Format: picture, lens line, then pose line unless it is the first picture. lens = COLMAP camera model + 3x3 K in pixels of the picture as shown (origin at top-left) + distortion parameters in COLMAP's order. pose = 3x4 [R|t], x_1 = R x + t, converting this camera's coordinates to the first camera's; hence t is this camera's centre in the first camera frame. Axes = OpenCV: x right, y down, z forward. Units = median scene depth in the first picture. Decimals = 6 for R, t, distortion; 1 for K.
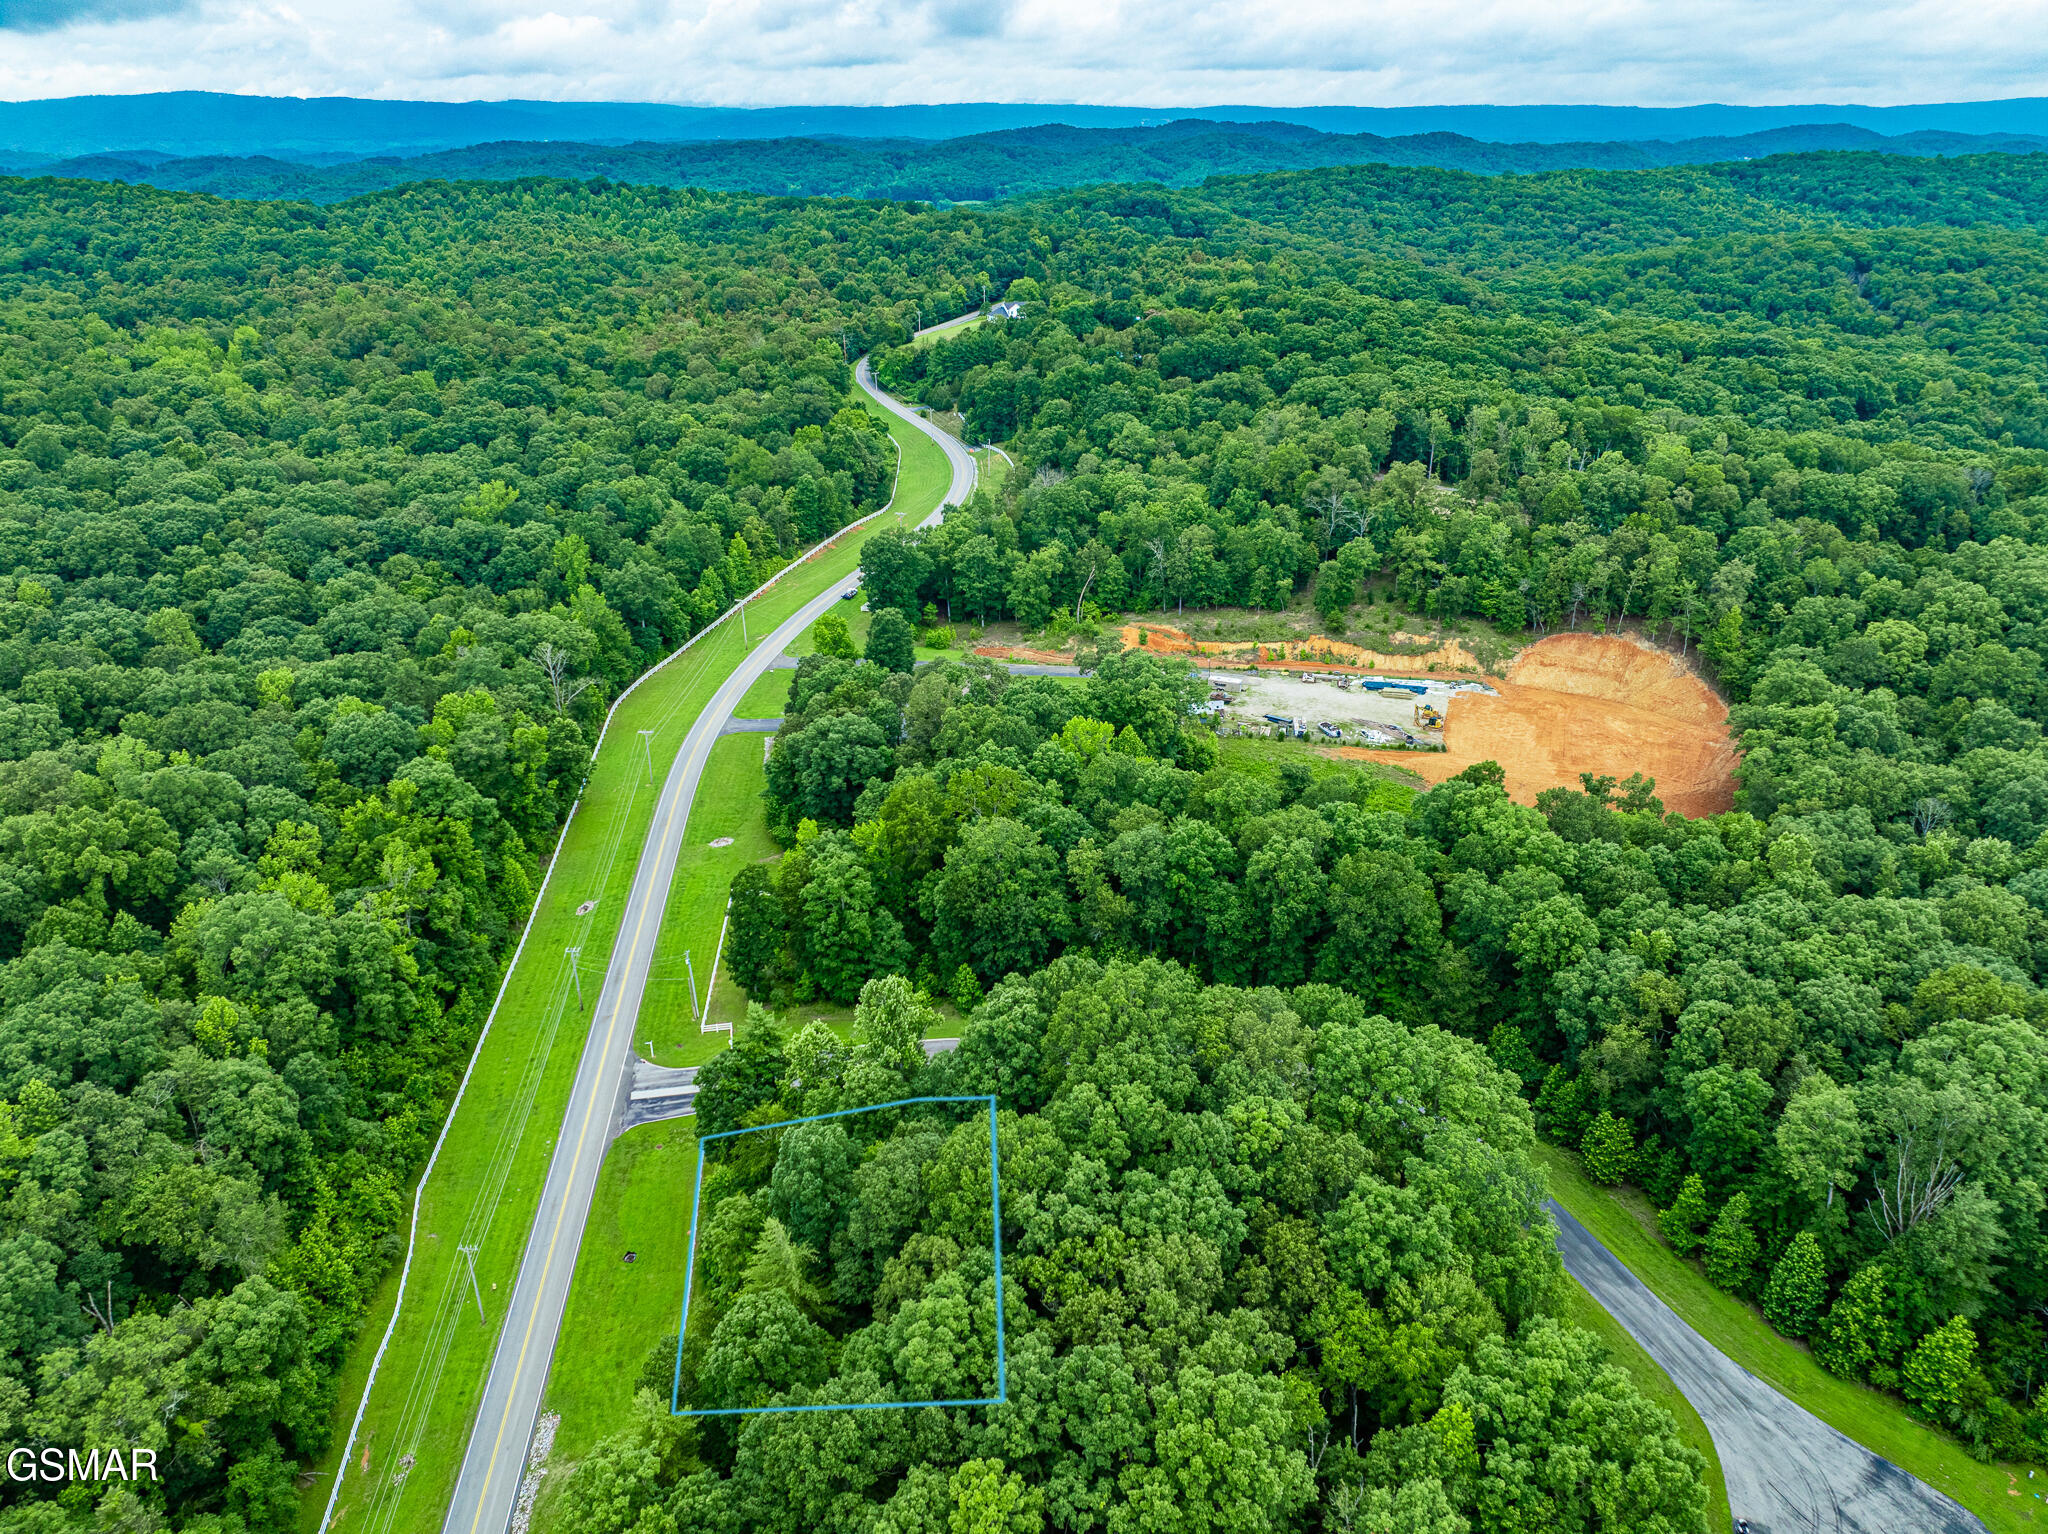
lens RADIAL K [[1415.9, 0, 1024.0], [0, 1415.9, 767.0], [0, 0, 1]] dist [-0.062500, 0.028917]
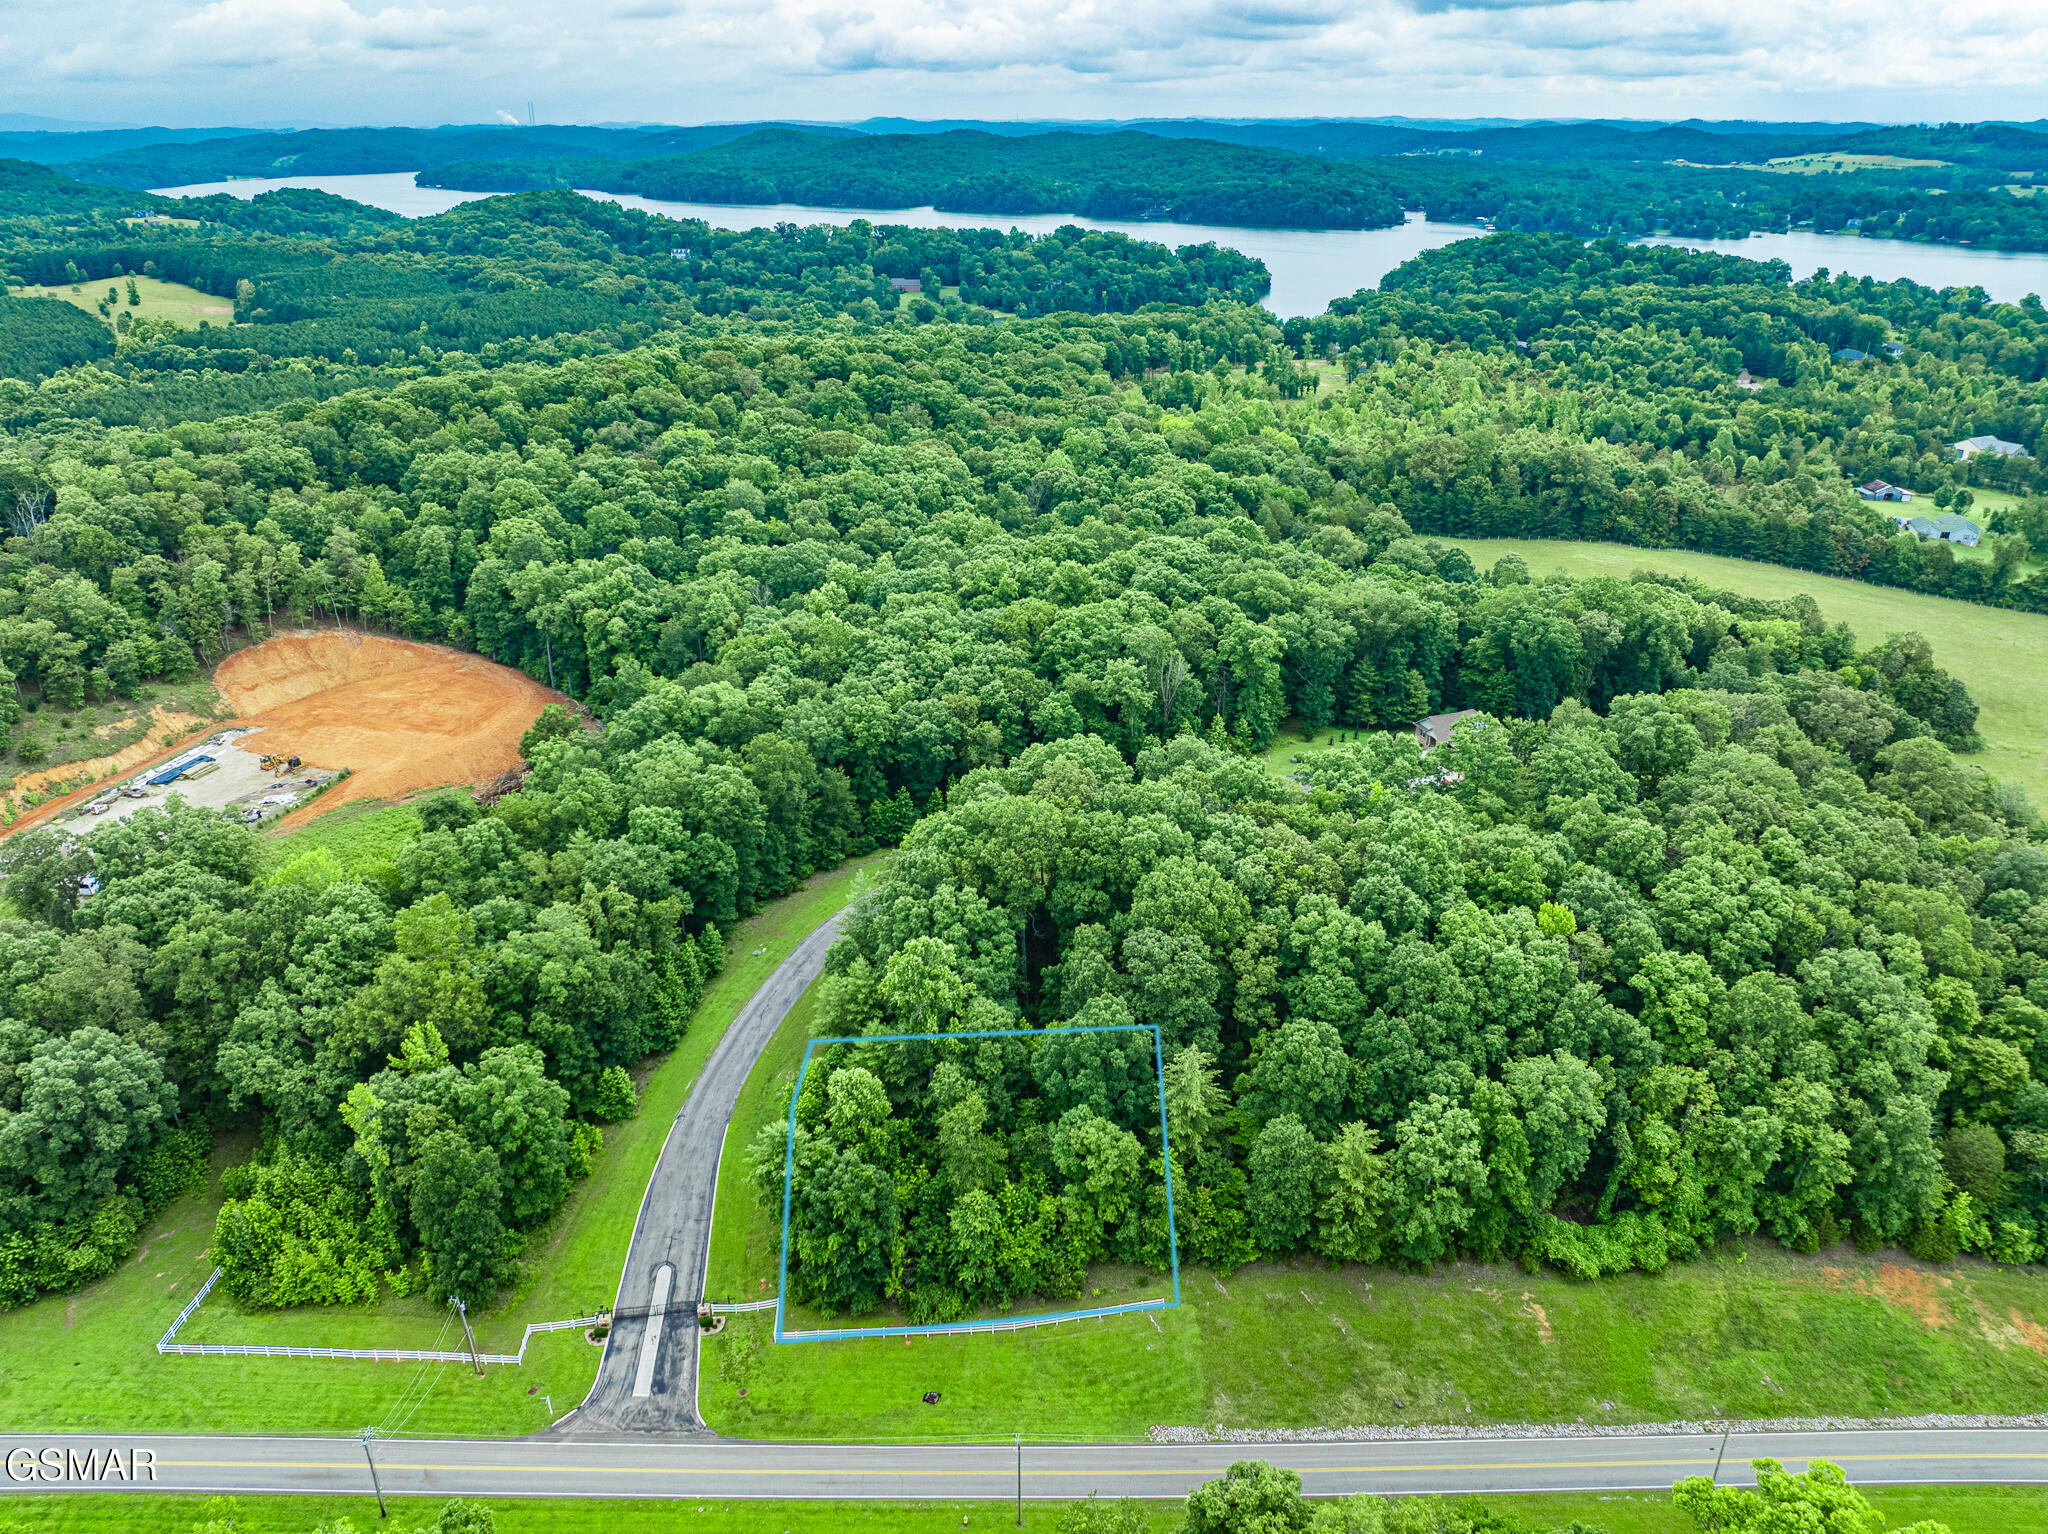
lens RADIAL K [[1415.9, 0, 1024.0], [0, 1415.9, 767.0], [0, 0, 1]] dist [-0.062500, 0.028917]
pose [[0.075700, -0.409068, 0.909359, -0.471201], [0.411842, 0.843380, 0.345104, -0.136533], [-0.908105, 0.348388, 0.232315, 0.310239]]
